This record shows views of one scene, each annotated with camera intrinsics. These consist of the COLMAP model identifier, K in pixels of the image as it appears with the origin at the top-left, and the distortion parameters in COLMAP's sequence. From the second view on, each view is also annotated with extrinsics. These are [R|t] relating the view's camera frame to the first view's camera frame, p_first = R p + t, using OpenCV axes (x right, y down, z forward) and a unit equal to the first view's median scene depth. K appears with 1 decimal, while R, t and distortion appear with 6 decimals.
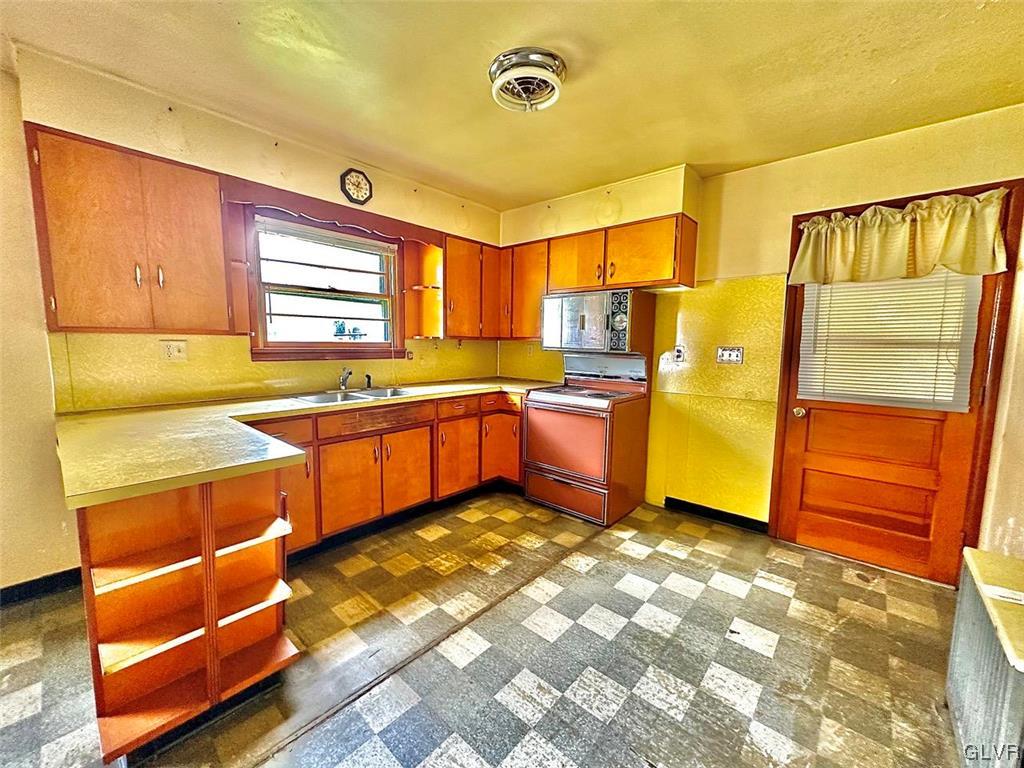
lens RADIAL K [[407.0, 0, 510.0], [0, 407.0, 384.4], [0, 0, 1]] dist [-0.001929, 0.000271]
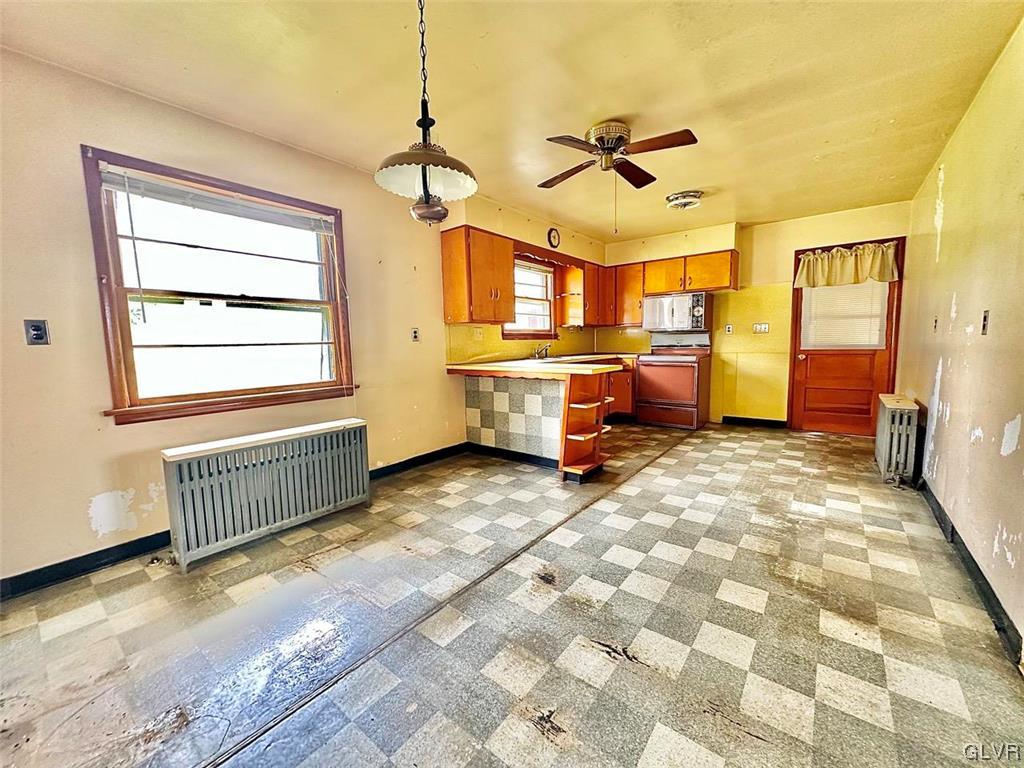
lens RADIAL K [[407.0, 0, 510.6], [0, 407.0, 385.3], [0, 0, 1]] dist [-0.001929, 0.000271]
pose [[0.997397, -0.042194, 0.058465, -0.684324], [0.042113, 0.999109, 0.002618, 0.130786], [-0.058524, -0.000149, 0.998286, -0.725204]]
